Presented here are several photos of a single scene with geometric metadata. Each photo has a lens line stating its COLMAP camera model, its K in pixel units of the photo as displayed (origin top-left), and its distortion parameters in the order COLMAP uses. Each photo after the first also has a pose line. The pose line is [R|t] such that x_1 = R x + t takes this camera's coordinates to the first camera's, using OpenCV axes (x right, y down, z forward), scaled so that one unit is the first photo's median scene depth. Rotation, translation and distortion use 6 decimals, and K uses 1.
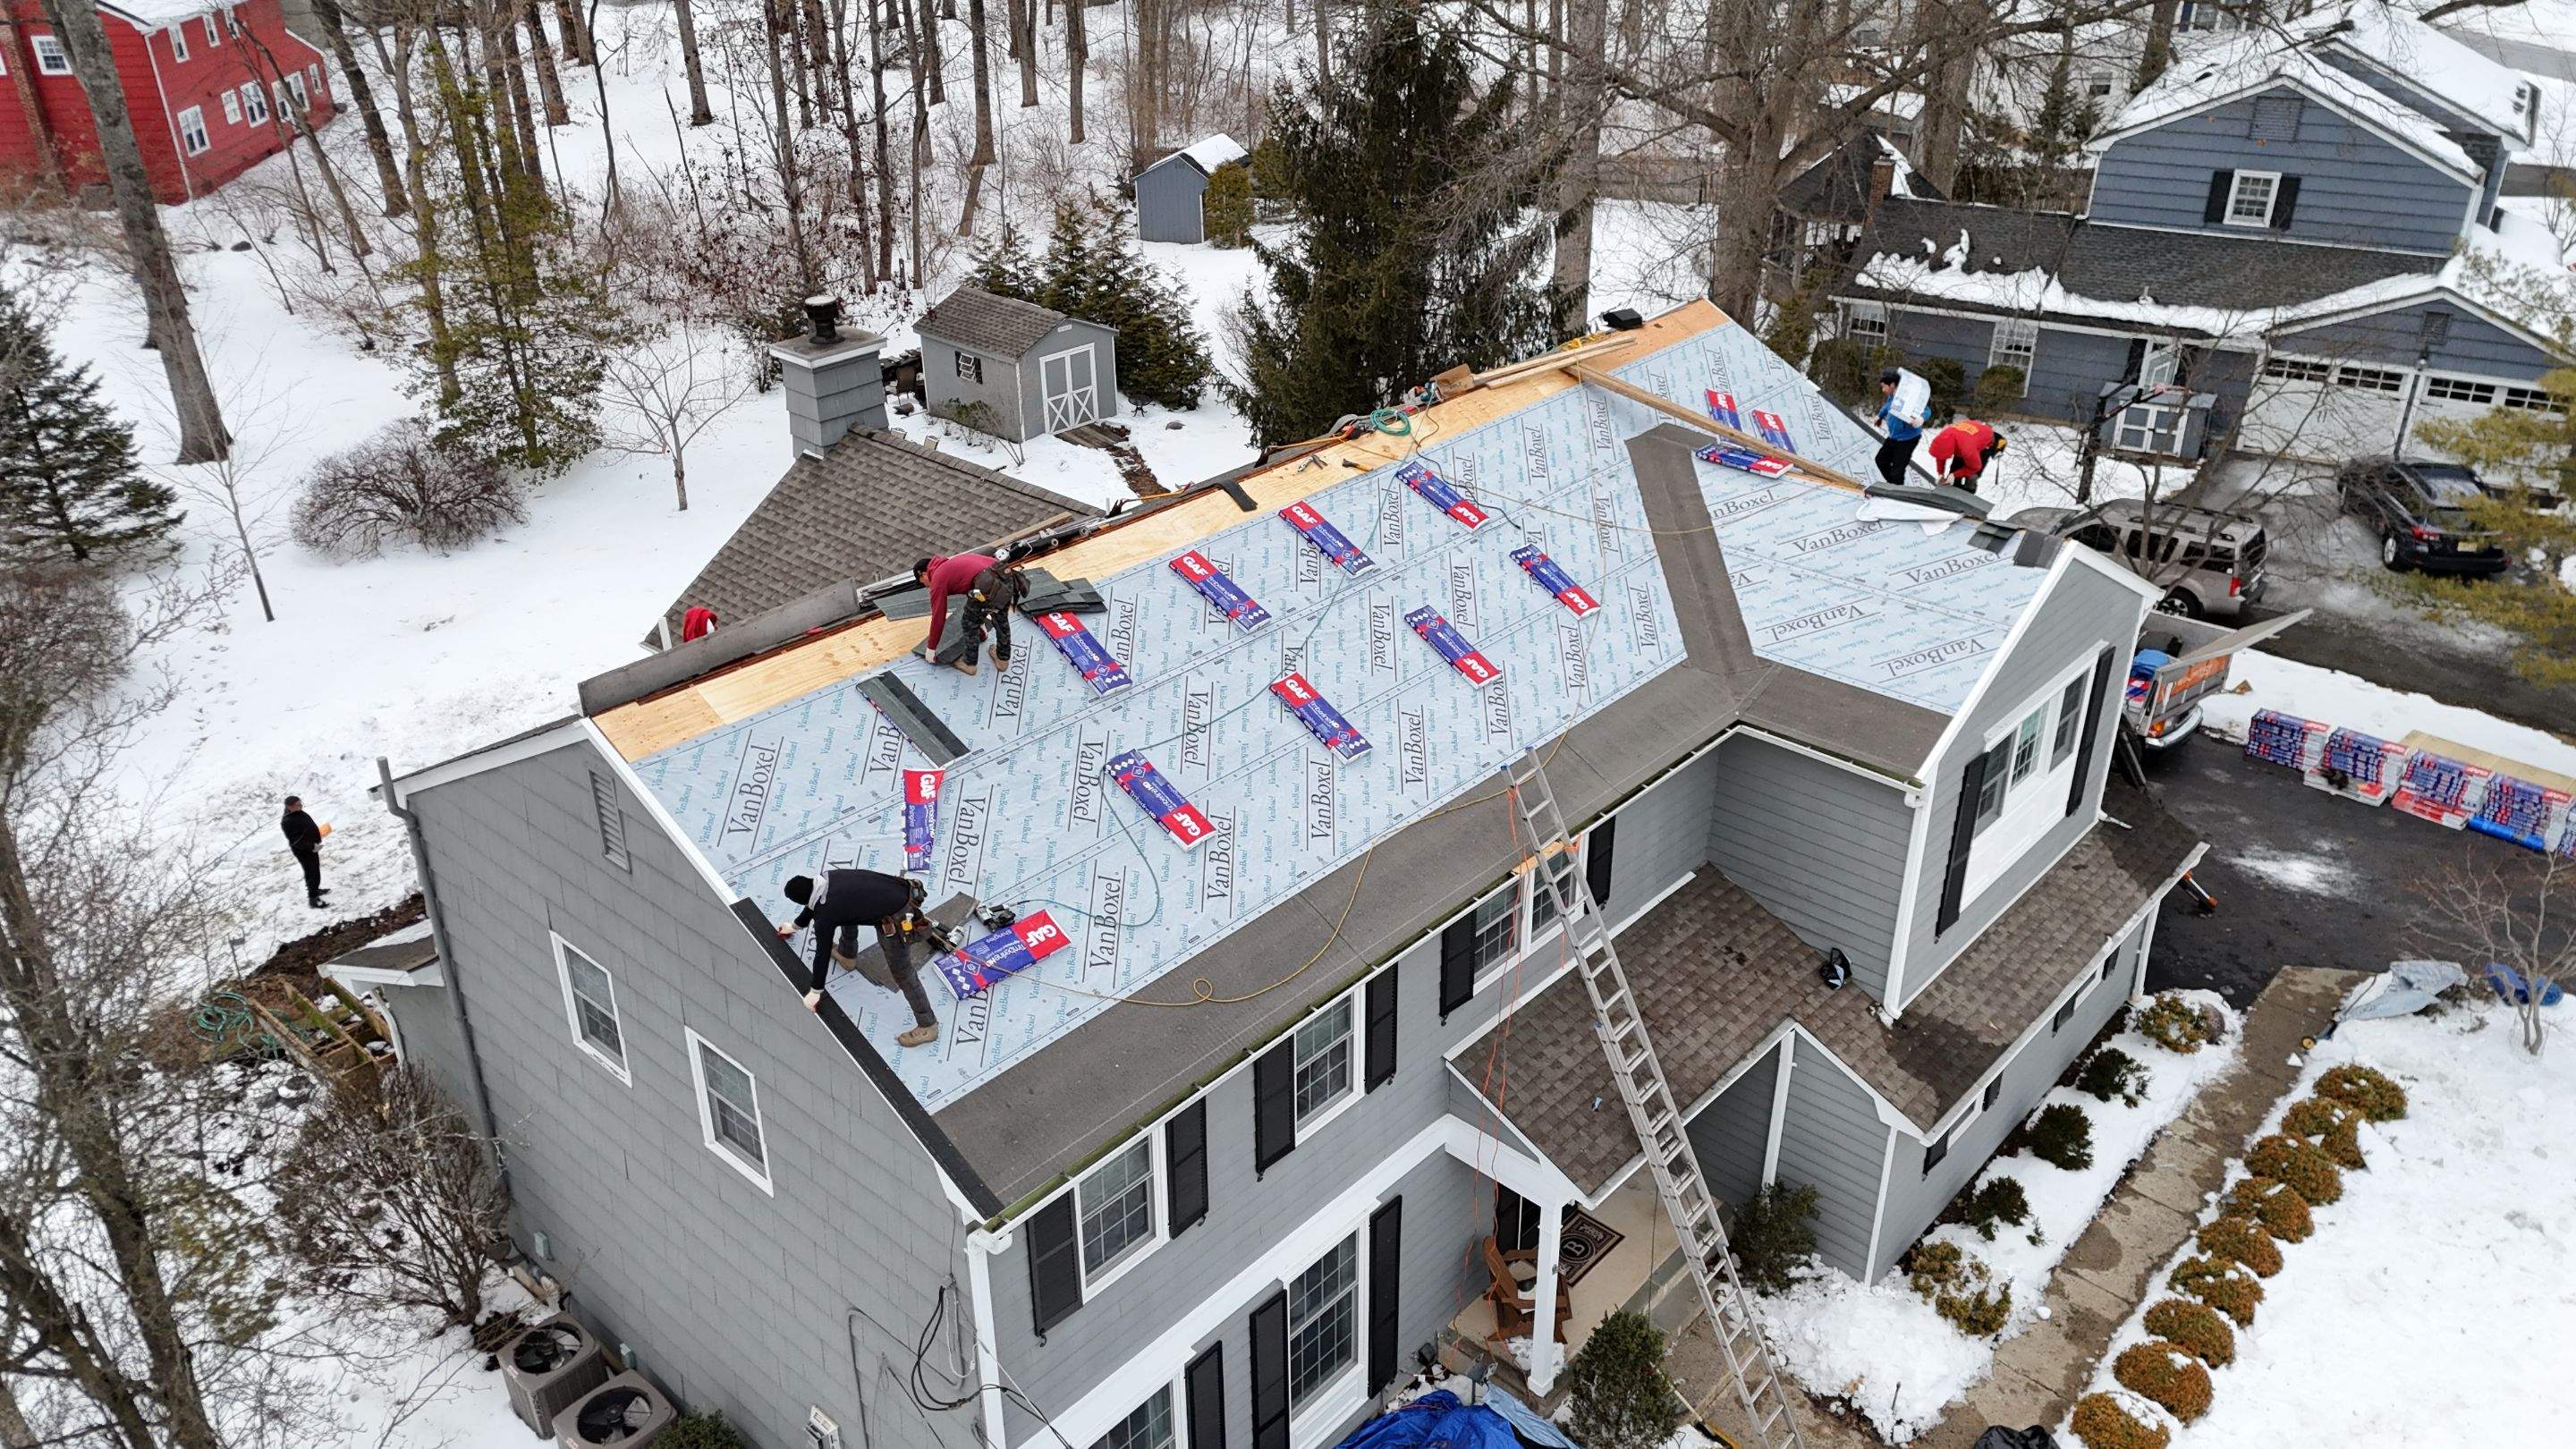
lens RADIAL K [[1880.2, 0, 1291.5], [0, 1880.2, 736.3], [0, 0, 1]] dist [0.085394, -0.070744]
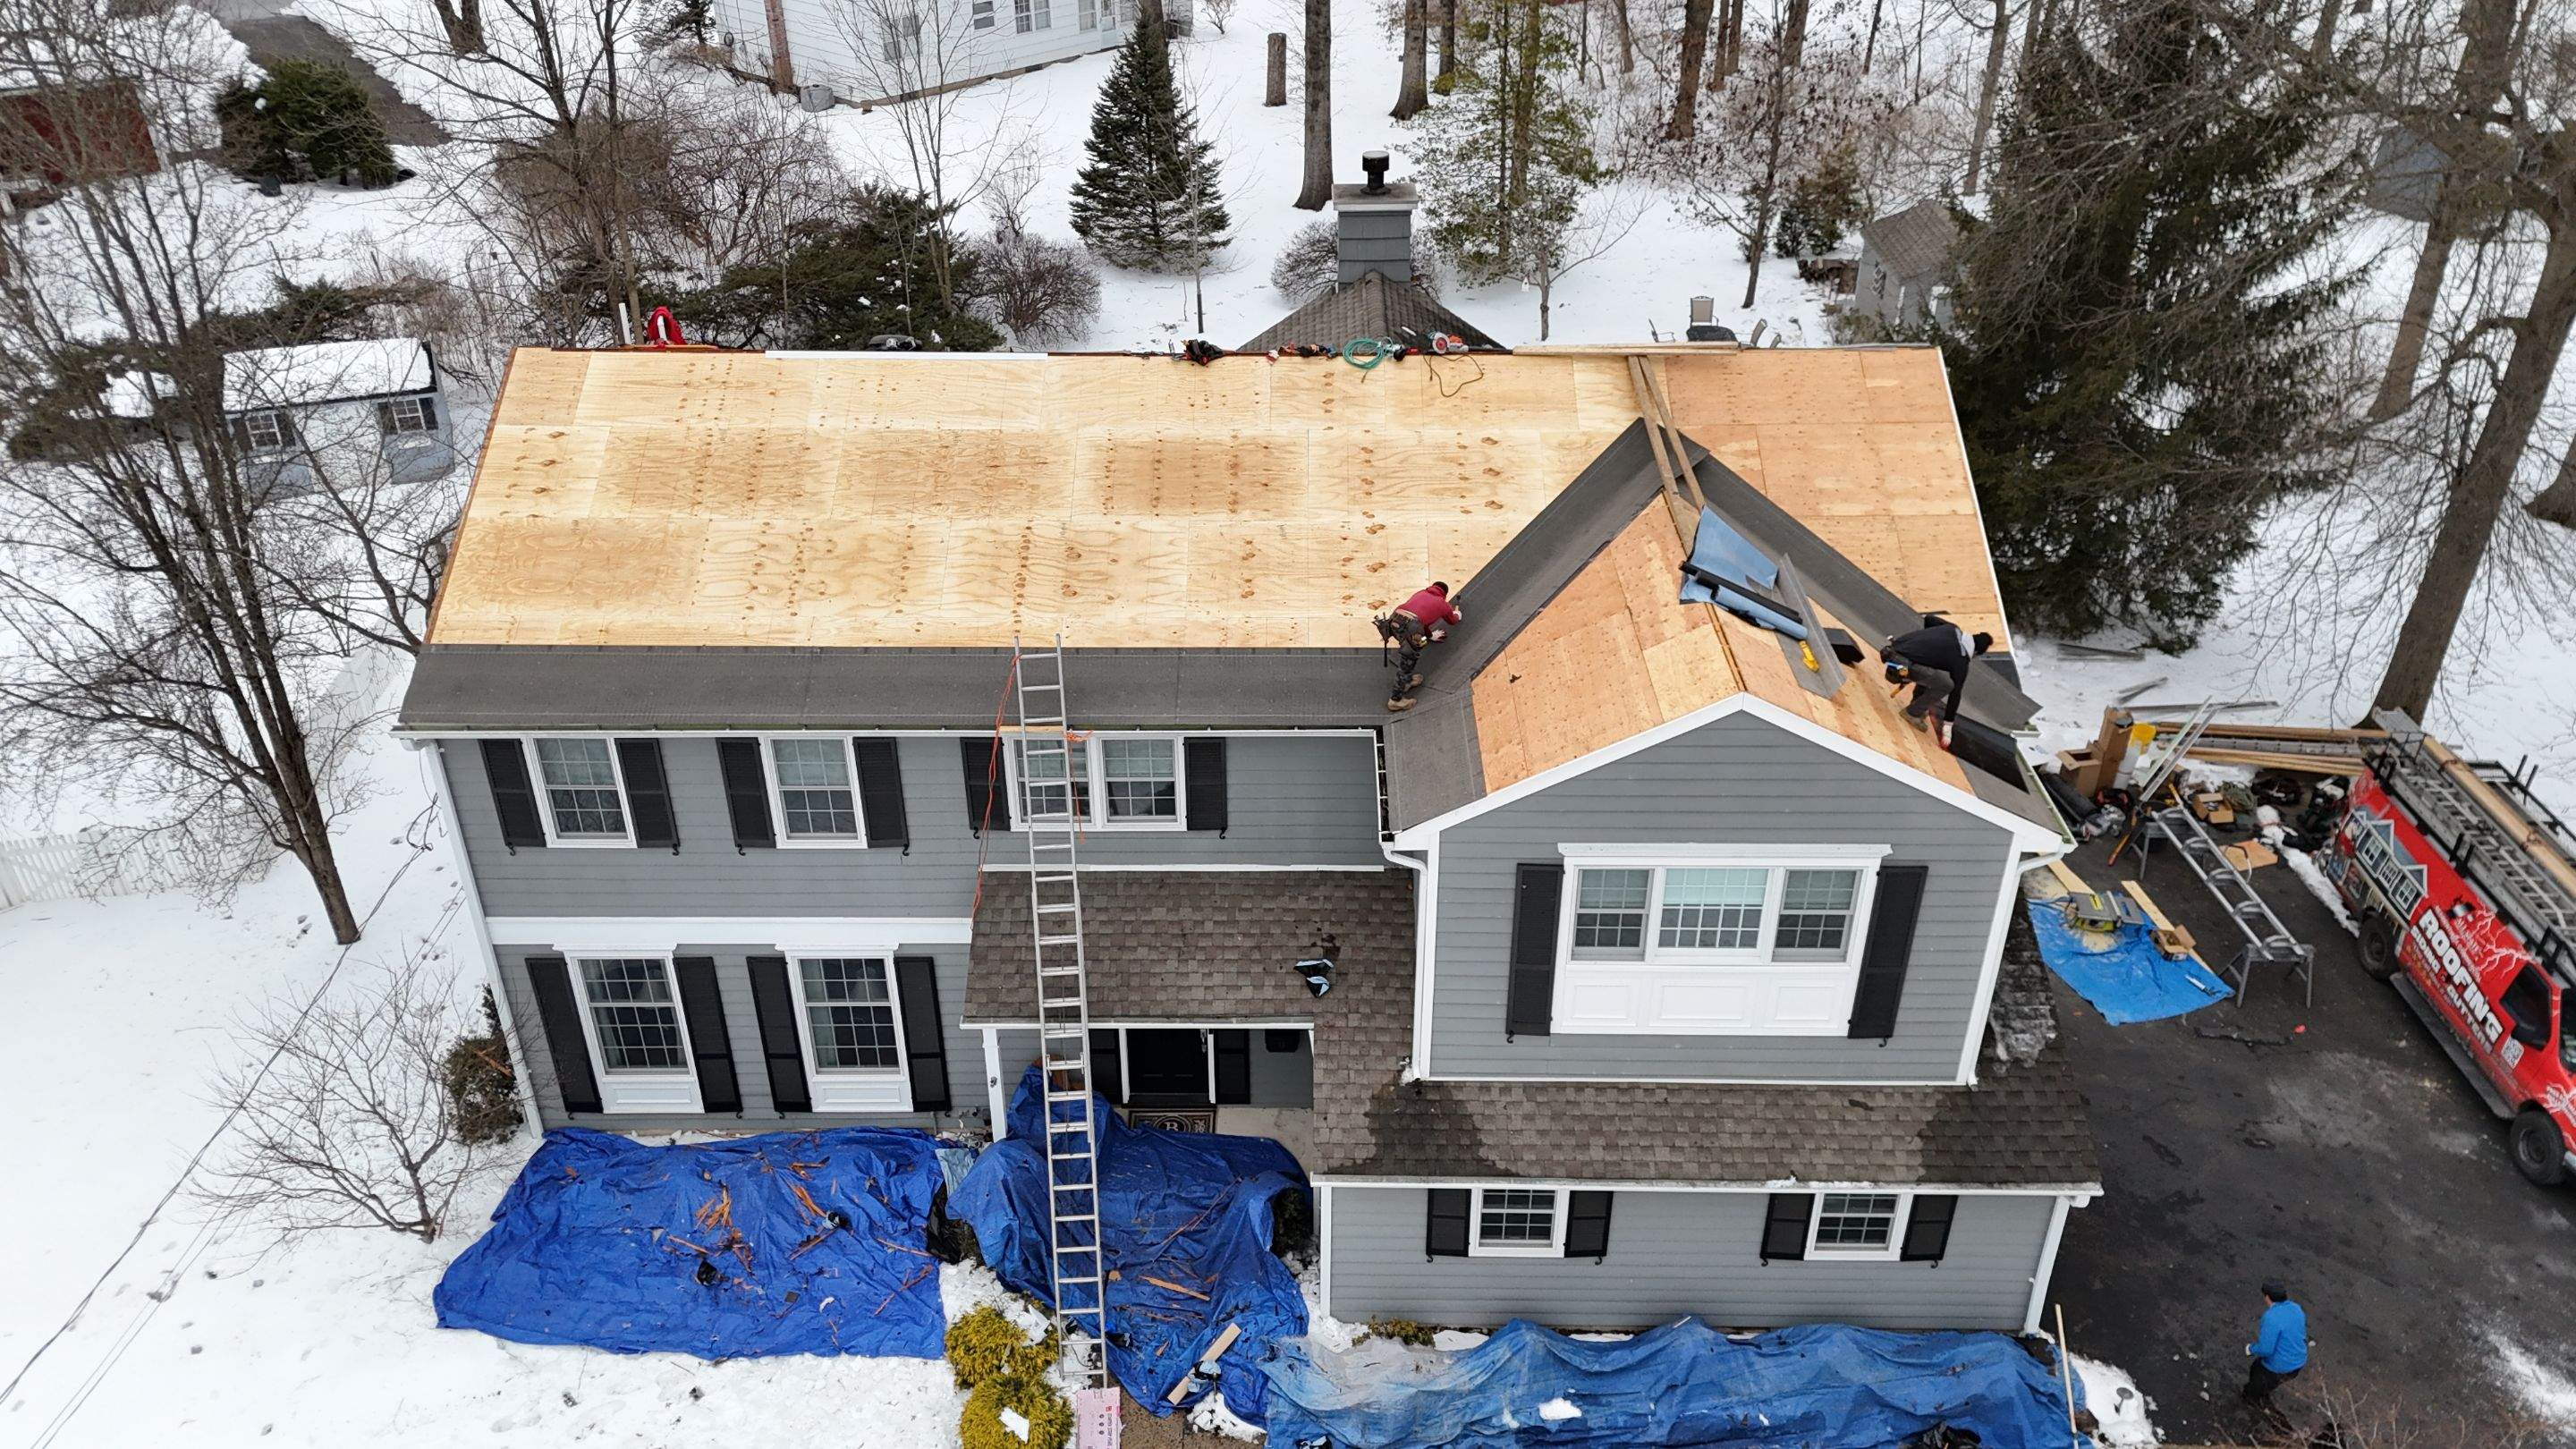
lens RADIAL K [[1885.7, 0, 1288.0], [0, 1885.7, 724.5], [0, 0, 1]] dist [0.084608, -0.082721]
pose [[0.663243, 0.393783, -0.636431, 0.670779], [-0.350411, 0.914807, 0.200852, -0.153124], [0.661303, 0.089799, 0.744725, 0.189652]]
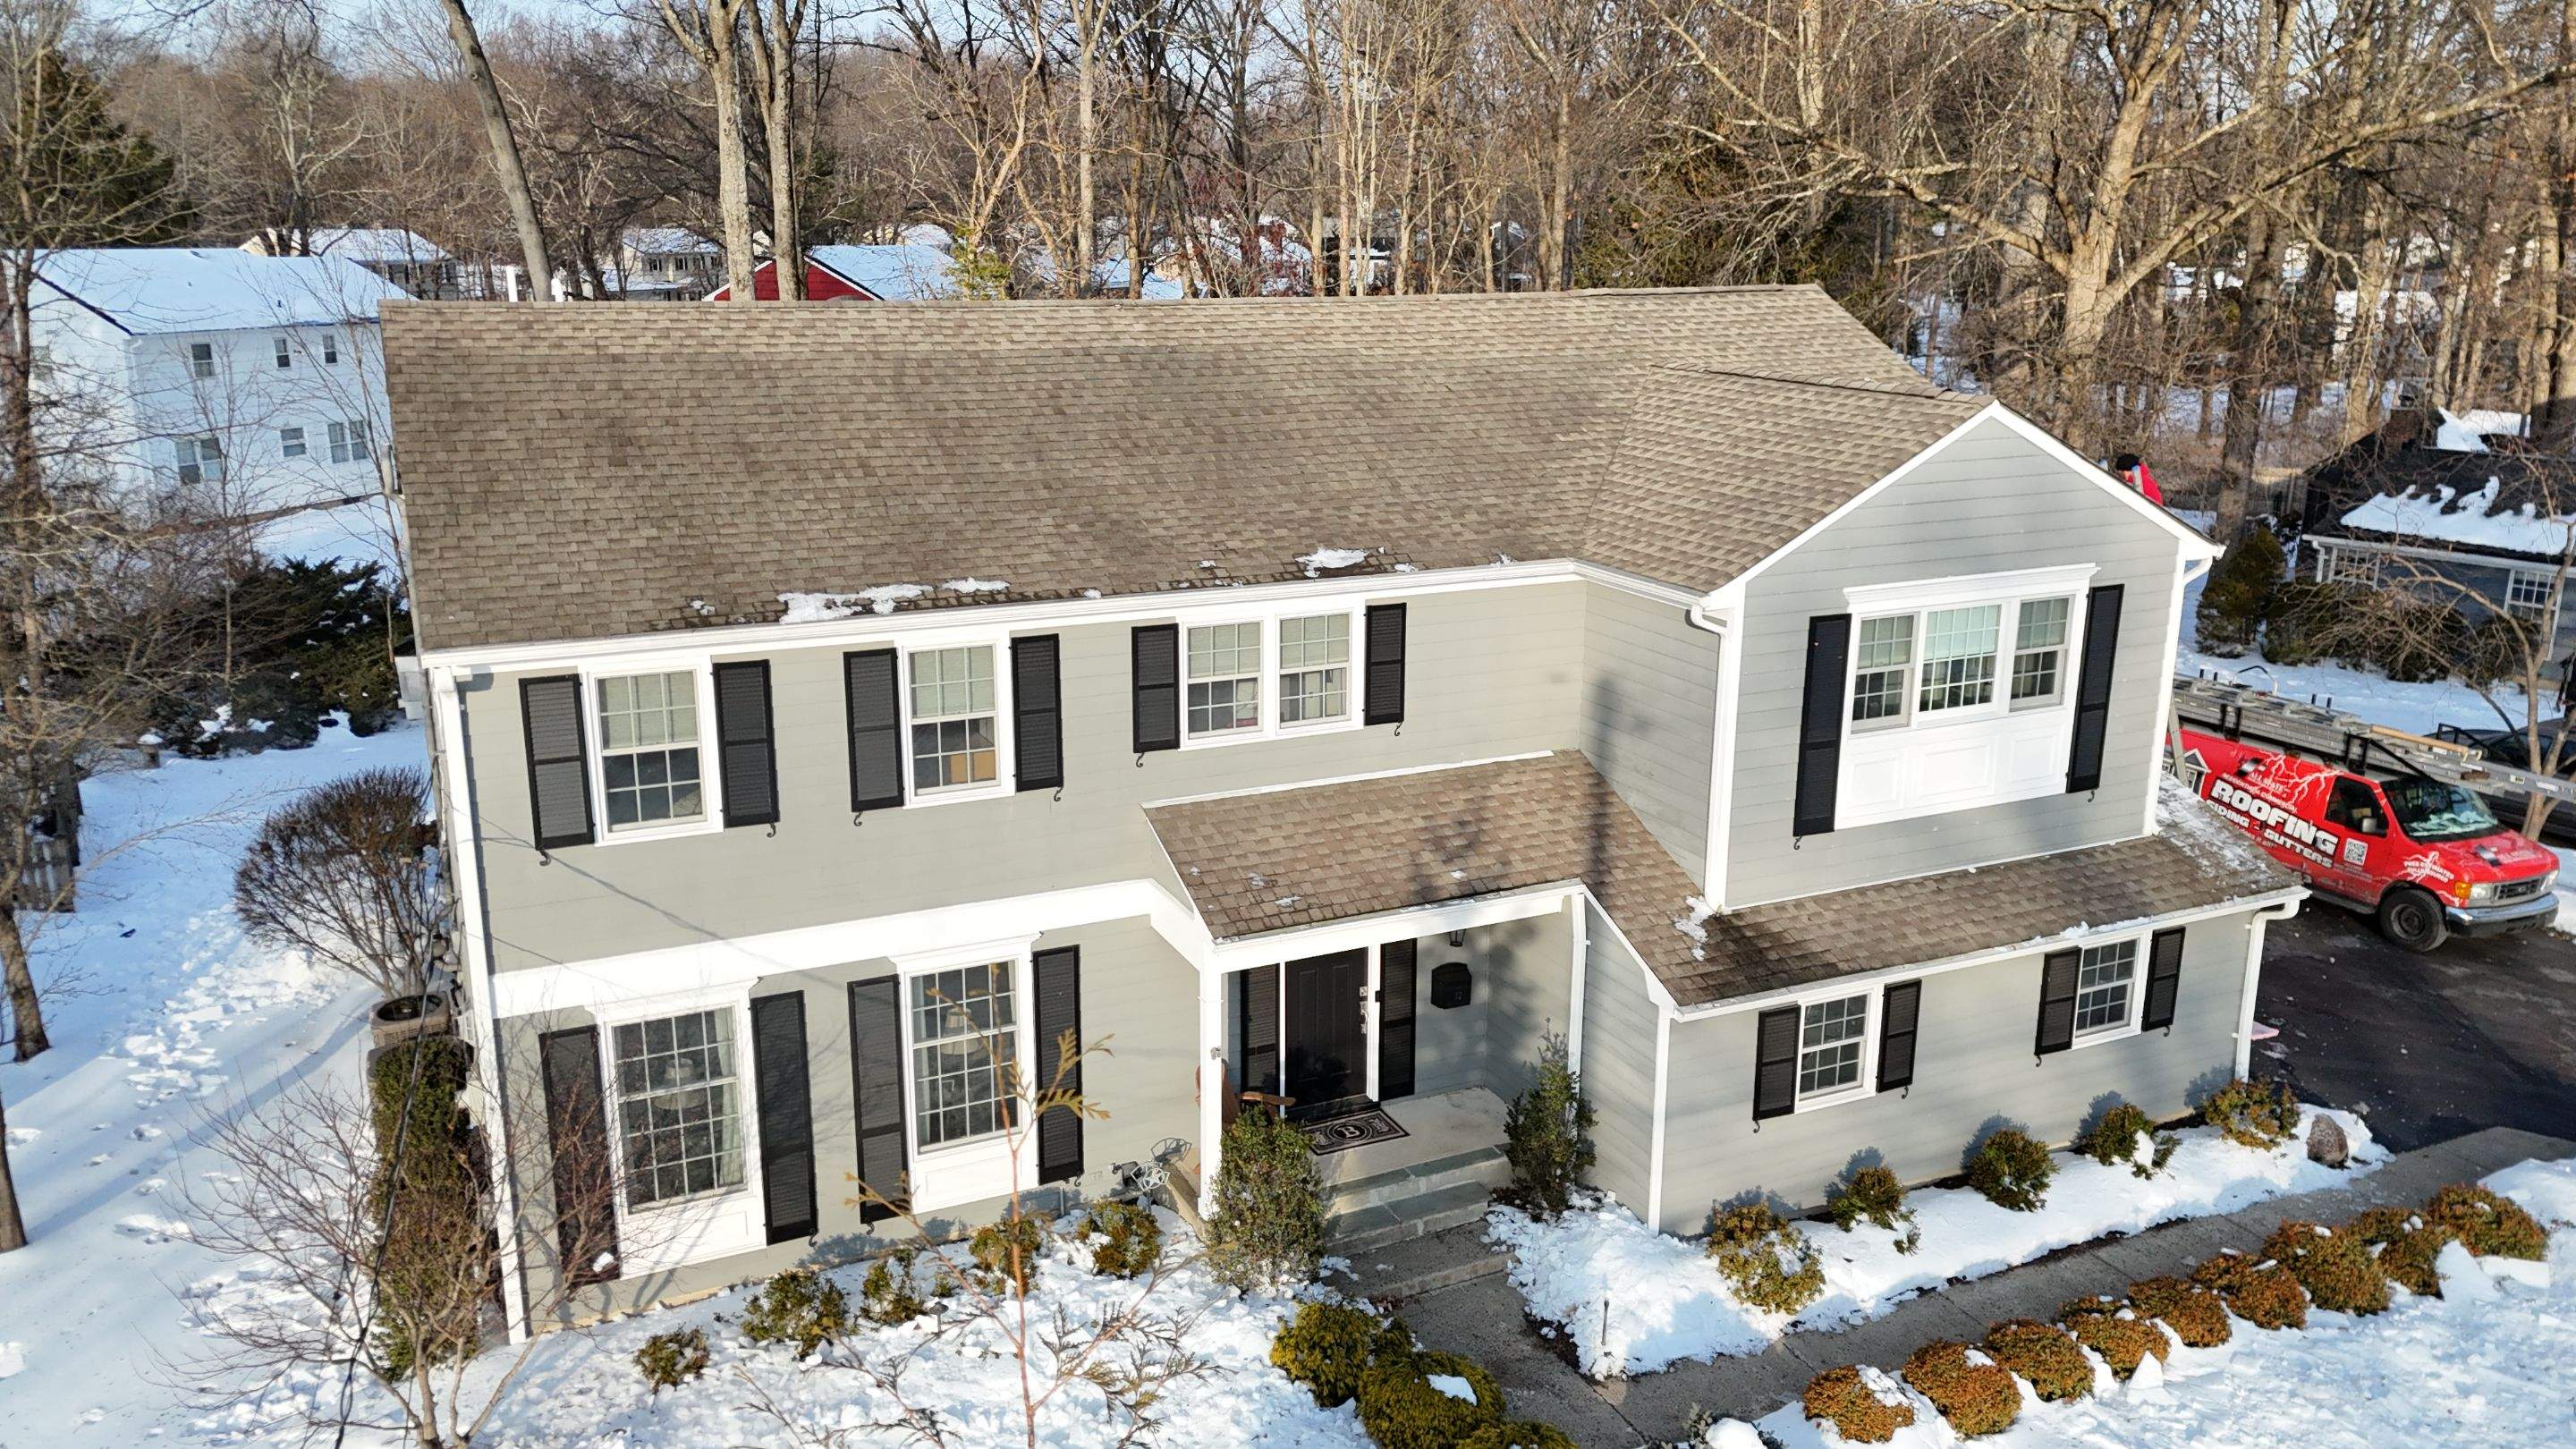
lens RADIAL K [[1885.7, 0, 1288.0], [0, 1885.7, 724.5], [0, 0, 1]] dist [0.084608, -0.082721]
pose [[0.922675, 0.107622, -0.370254, 0.370569], [-0.188479, 0.963601, -0.189600, 0.220280], [0.336372, 0.244725, 0.909375, 0.105142]]
